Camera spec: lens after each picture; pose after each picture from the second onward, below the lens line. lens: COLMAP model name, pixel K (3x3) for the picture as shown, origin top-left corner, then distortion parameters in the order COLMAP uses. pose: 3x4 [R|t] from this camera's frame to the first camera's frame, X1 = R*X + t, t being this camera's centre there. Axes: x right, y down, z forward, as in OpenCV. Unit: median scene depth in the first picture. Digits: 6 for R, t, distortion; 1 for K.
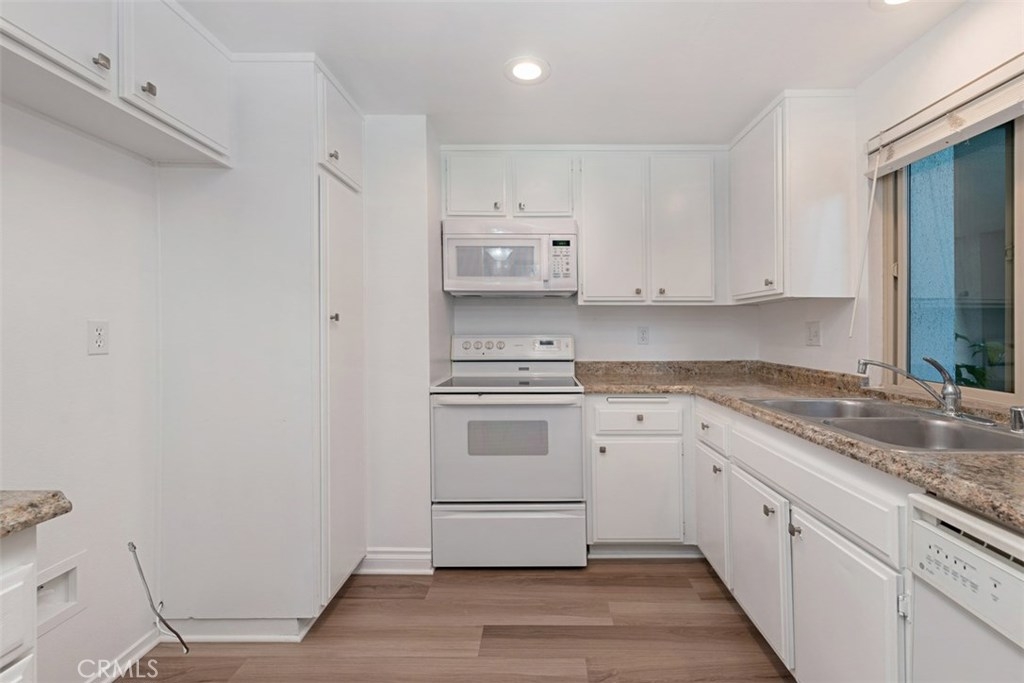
lens RADIAL K [[472.3, 0, 537.4], [0, 472.3, 338.9], [0, 0, 1]] dist [0.000849, -0.000338]
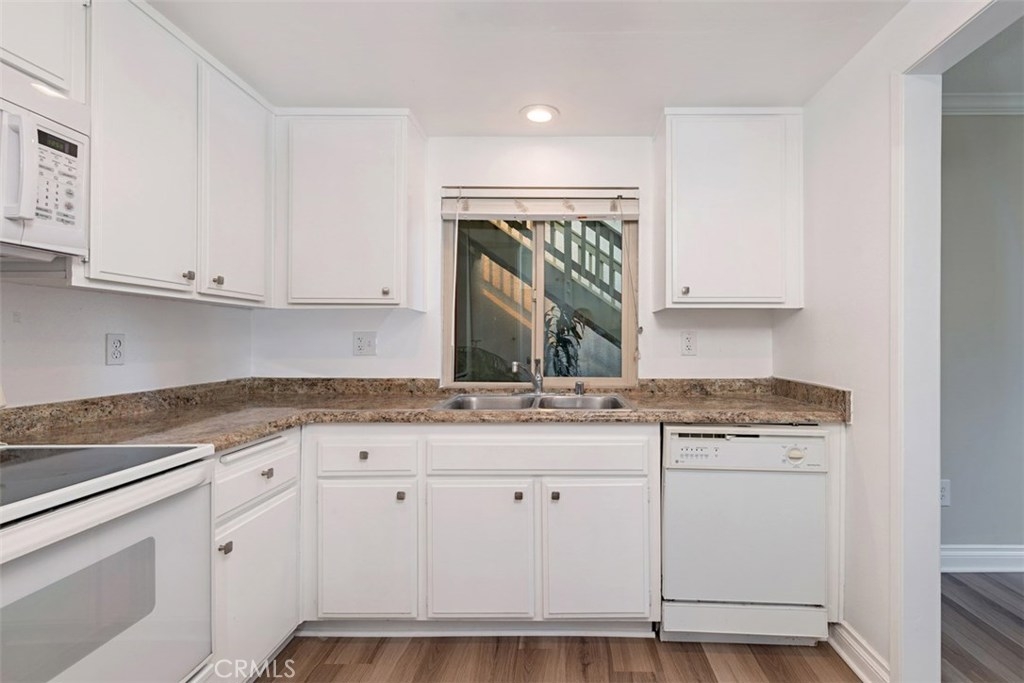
lens RADIAL K [[486.3, 0, 546.1], [0, 486.3, 329.2], [0, 0, 1]] dist [0.001284, 0.000170]
pose [[-0.018229, 0.023232, 0.999564, -0.481498], [0.018239, 0.999571, -0.022899, -0.010840], [-0.999667, 0.017813, -0.018645, 0.644615]]
